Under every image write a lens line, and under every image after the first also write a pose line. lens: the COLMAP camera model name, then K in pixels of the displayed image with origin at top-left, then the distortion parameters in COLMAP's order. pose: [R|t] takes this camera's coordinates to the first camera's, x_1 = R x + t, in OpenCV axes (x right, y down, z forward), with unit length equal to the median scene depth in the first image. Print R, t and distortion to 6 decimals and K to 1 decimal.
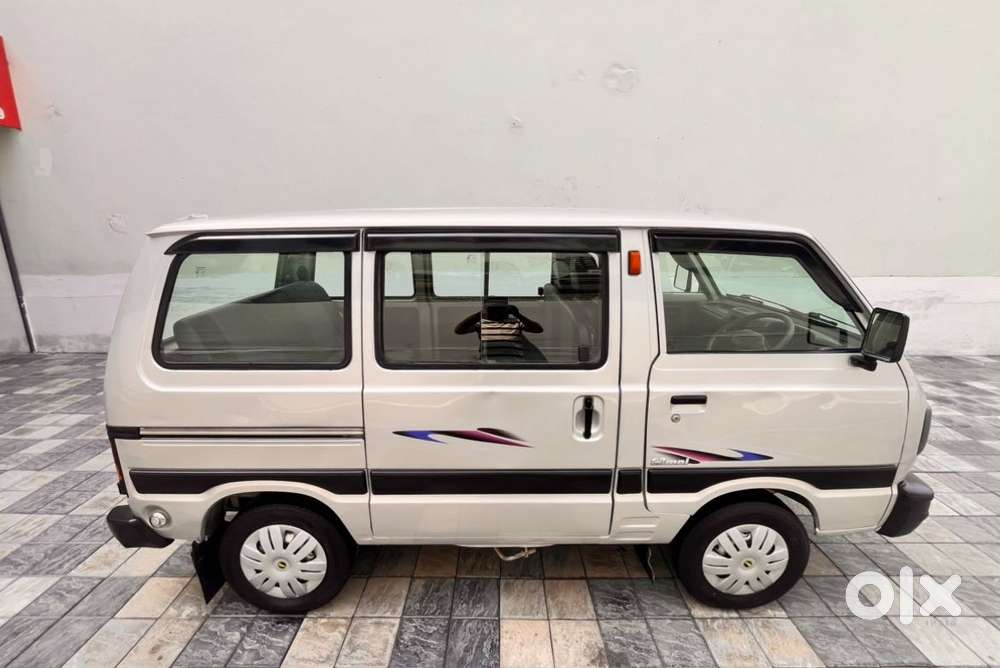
lens RADIAL K [[370.2, 0, 500.6], [0, 370.2, 327.4], [0, 0, 1]] dist [-0.001533, 0.000016]
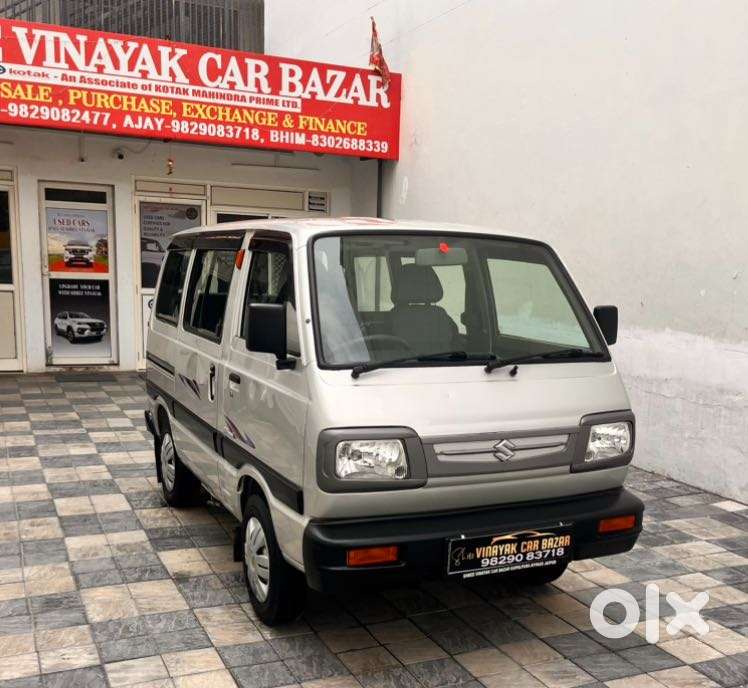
lens RADIAL K [[896.5, 0, 415.9], [0, 896.5, 424.0], [0, 0, 1]] dist [0.034100, 0.000000]
pose [[0.430433, 0.171527, -0.886175, 3.116192], [-0.207327, 0.974316, 0.087885, -0.025390], [0.878489, 0.145899, 0.454940, 0.241263]]
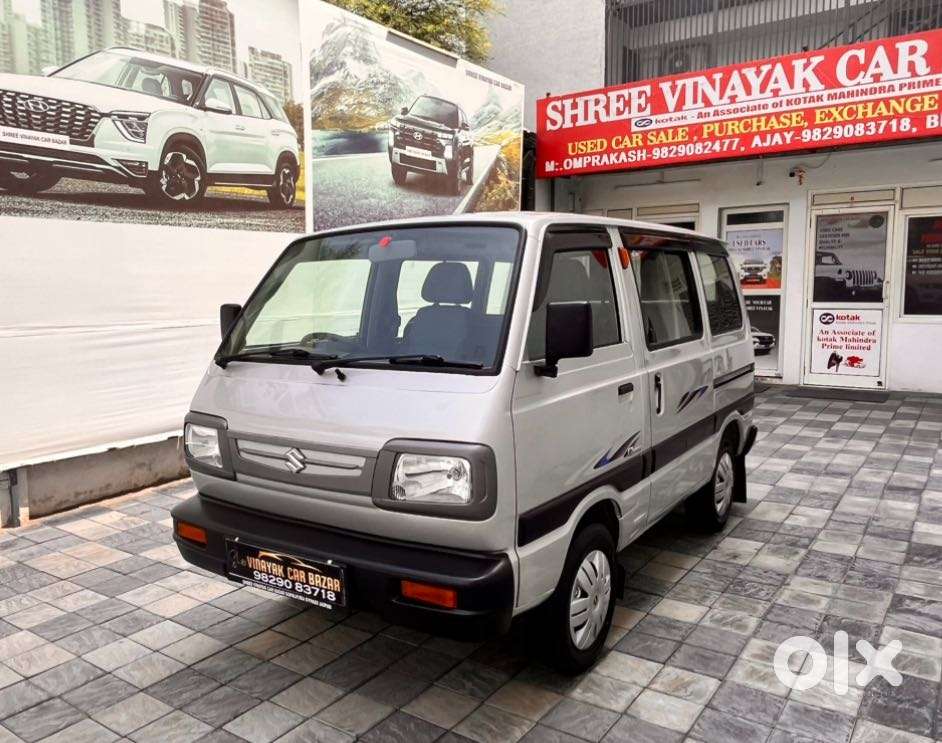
lens RADIAL K [[775.8, 0, 388.9], [0, 775.8, 375.7], [0, 0, 1]] dist [-0.015454, 0.005593]
pose [[-0.608213, 0.104254, -0.786898, 2.452475], [-0.133563, 0.963762, 0.230920, -0.424688], [0.782456, 0.245549, -0.572248, 2.589752]]
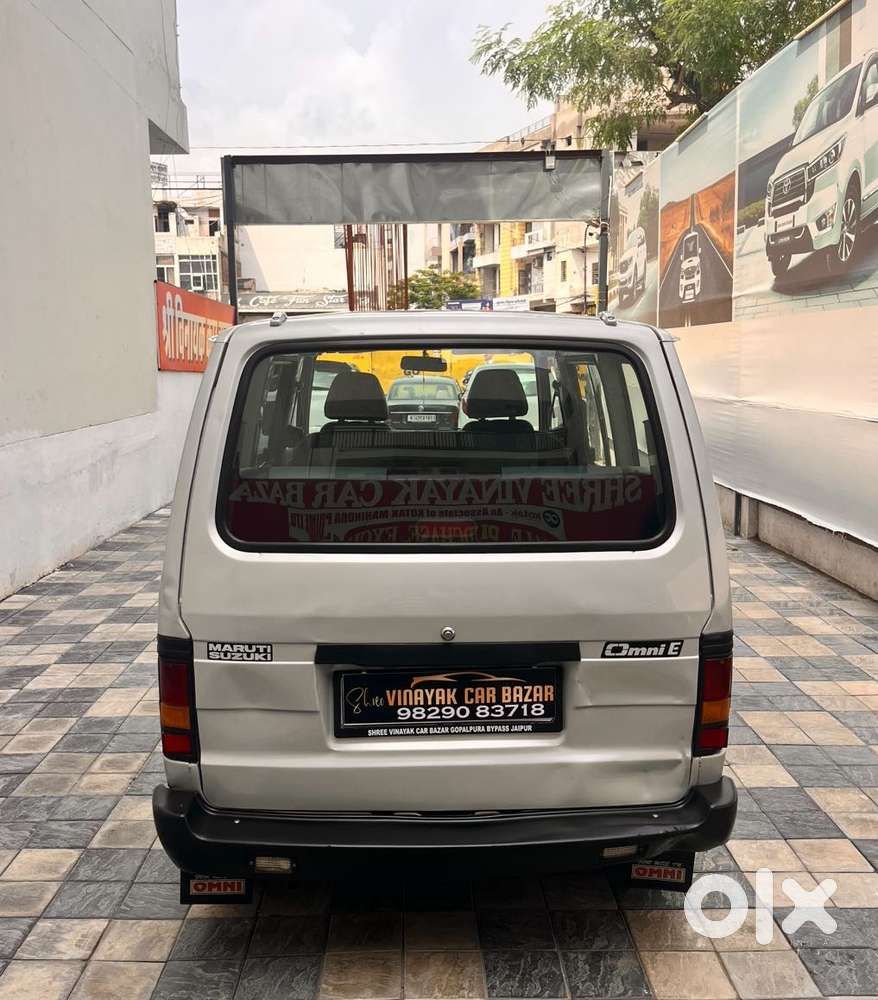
lens RADIAL K [[1034.0, 0, 433.2], [0, 1034.0, 528.2], [0, 0, 1]] dist [0.029805, 0.000000]
pose [[-0.021660, -0.162006, 0.986552, -2.732338], [0.200539, 0.966024, 0.163038, -0.301434], [-0.979446, 0.201374, 0.011565, 1.413036]]
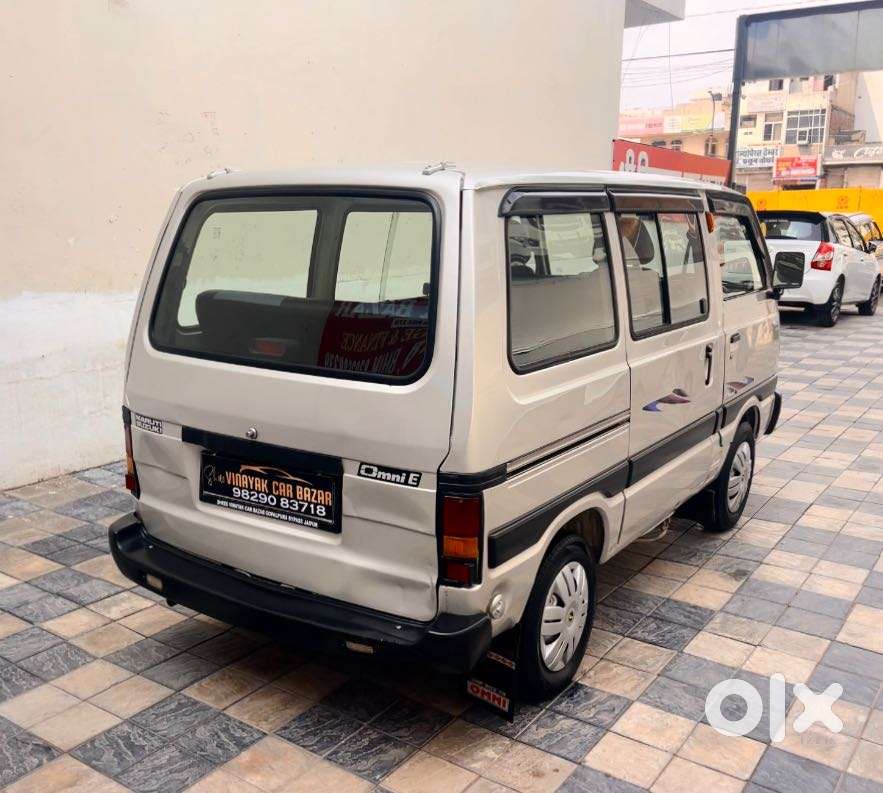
lens RADIAL K [[903.5, 0, 411.6], [0, 903.5, 415.2], [0, 0, 1]] dist [0.029049, 0.000000]
pose [[0.582203, -0.178069, 0.793304, -2.335503], [0.157445, 0.981944, 0.104864, -0.028281], [-0.797653, 0.063850, 0.599727, 0.099990]]
